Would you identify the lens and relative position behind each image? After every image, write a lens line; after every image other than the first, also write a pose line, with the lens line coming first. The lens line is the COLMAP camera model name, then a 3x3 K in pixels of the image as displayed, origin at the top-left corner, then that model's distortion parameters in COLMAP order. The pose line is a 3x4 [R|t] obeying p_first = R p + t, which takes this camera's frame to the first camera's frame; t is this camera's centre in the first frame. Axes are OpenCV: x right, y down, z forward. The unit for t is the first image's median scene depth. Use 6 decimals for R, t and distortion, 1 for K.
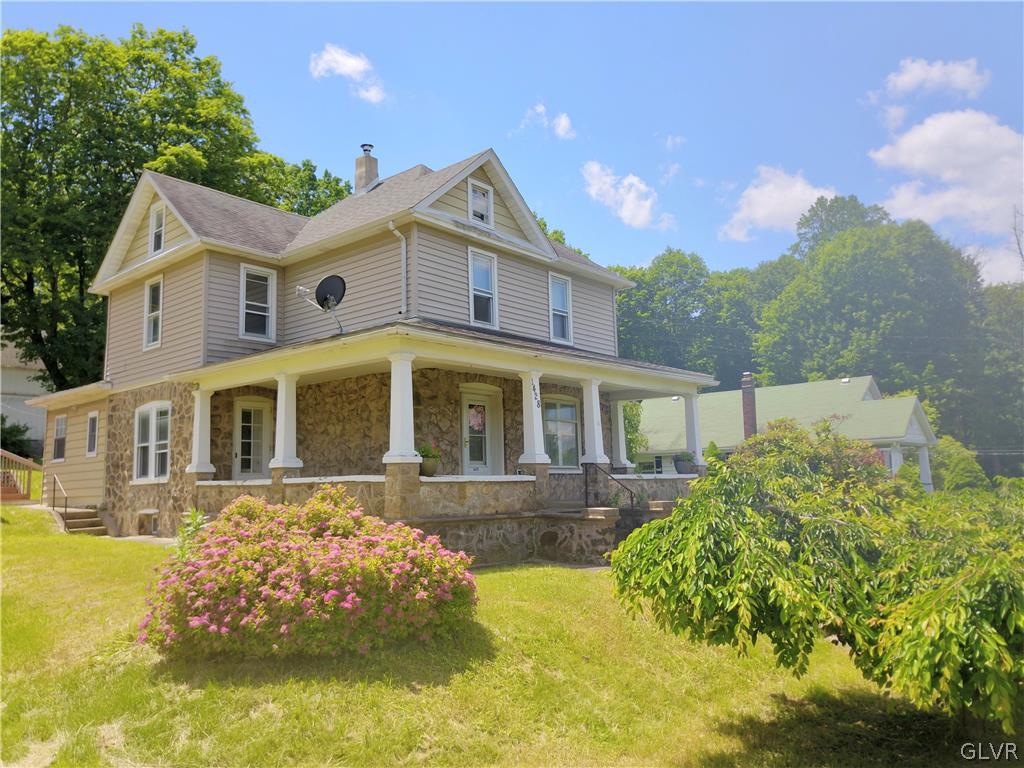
lens RADIAL K [[786.9, 0, 507.4], [0, 786.9, 377.4], [0, 0, 1]] dist [0.003661, -0.005093]
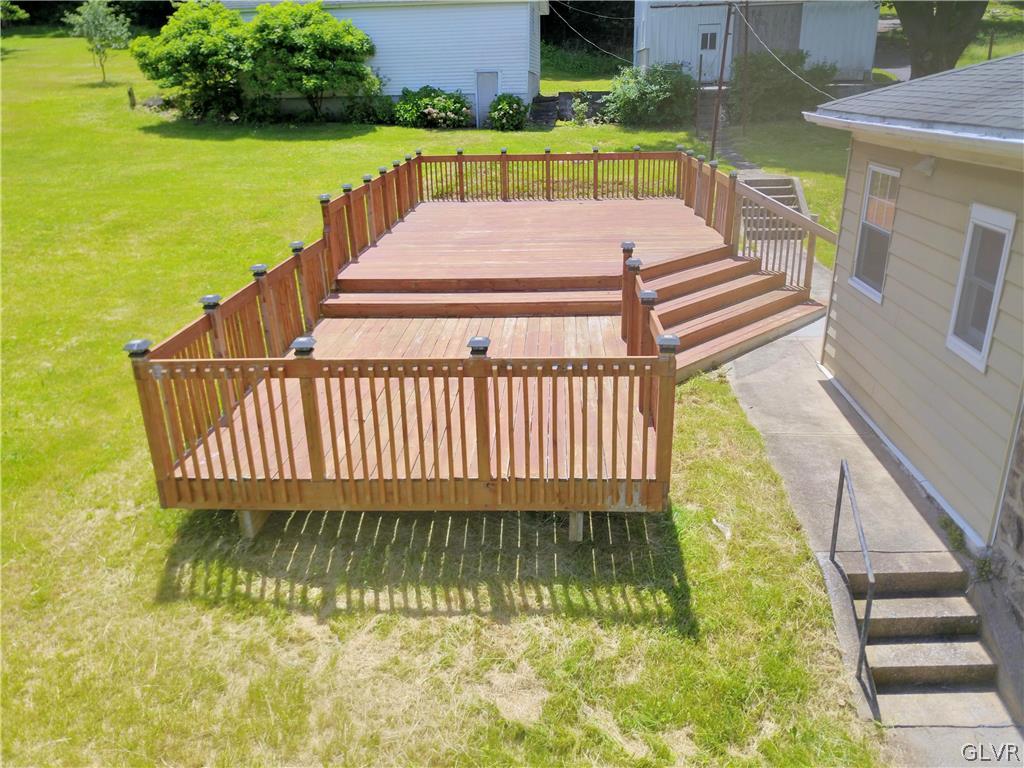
lens RADIAL K [[777.6, 0, 508.2], [0, 777.6, 377.9], [0, 0, 1]] dist [-0.008319, 0.002032]
pose [[0.595429, 0.295287, -0.747175, -0.456800], [0.121513, 0.886208, 0.447068, -0.059281], [0.794166, -0.356988, 0.491793, 0.794516]]
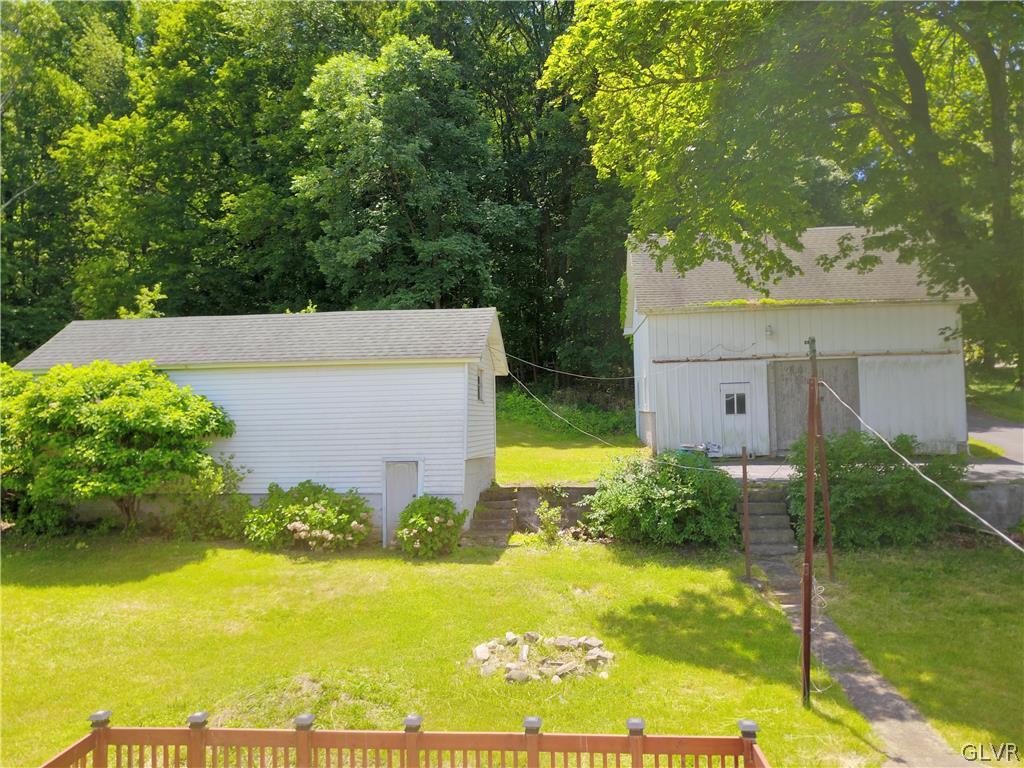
lens RADIAL K [[786.9, 0, 507.4], [0, 786.9, 377.4], [0, 0, 1]] dist [0.003661, -0.005093]
pose [[0.578771, -0.022040, -0.815192, -0.881550], [0.121045, 0.990883, 0.059150, -0.061052], [0.806457, -0.132910, 0.576162, 1.243560]]
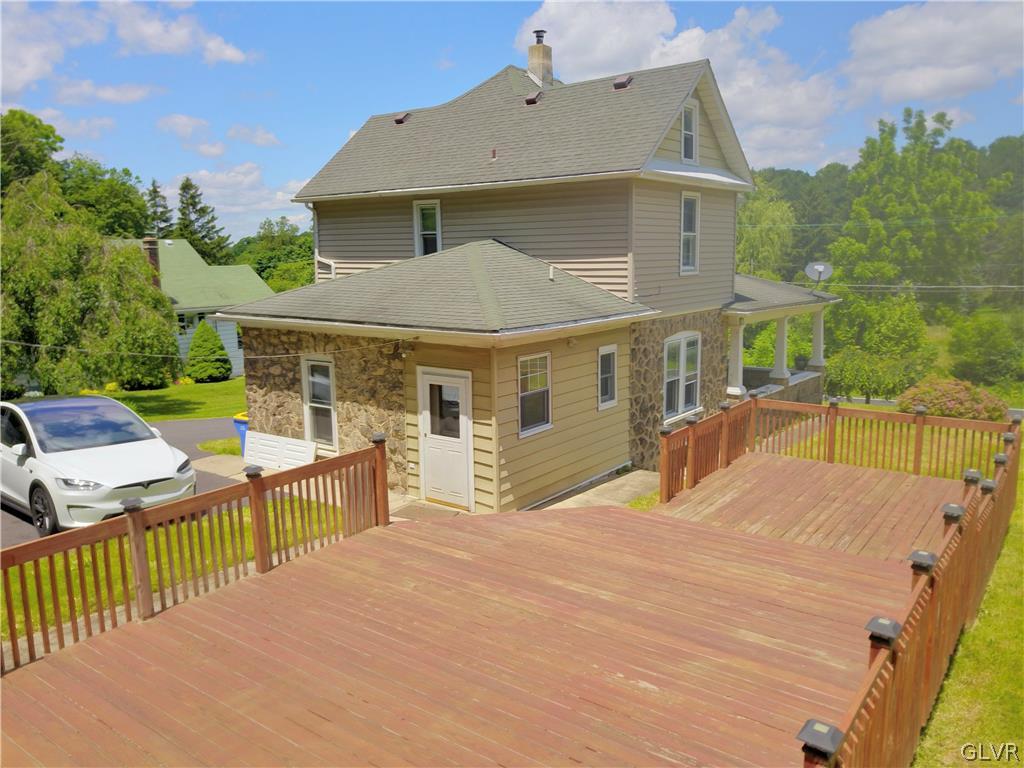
lens RADIAL K [[786.9, 0, 507.4], [0, 786.9, 377.4], [0, 0, 1]] dist [0.003661, -0.005093]
pose [[-0.069885, -0.128931, 0.989188, -1.401076], [-0.123268, 0.985129, 0.119693, -0.001982], [-0.989910, -0.113570, -0.084739, 1.315419]]
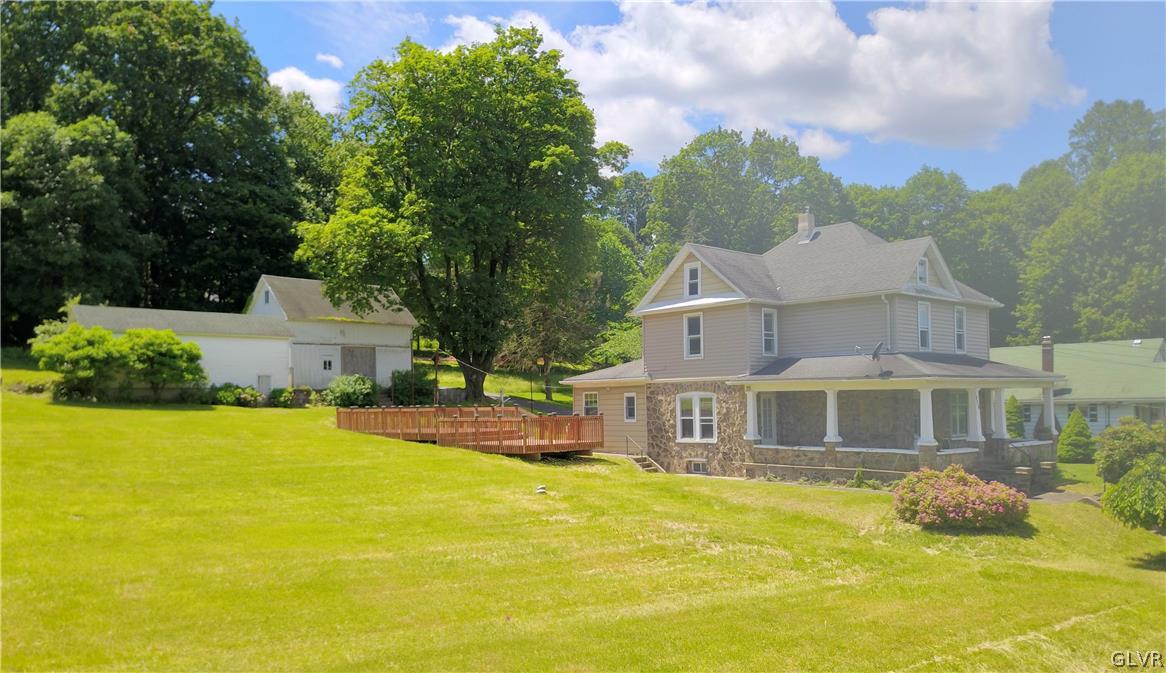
lens RADIAL K [[927.4, 0, 528.6], [0, 927.4, 399.2], [0, 0, 1]] dist [-0.011248, -0.001345]
pose [[0.990280, 0.008799, -0.138811, -0.539766], [0.010211, 0.990705, 0.135642, -0.220038], [0.138715, -0.135741, 0.980986, -0.928324]]
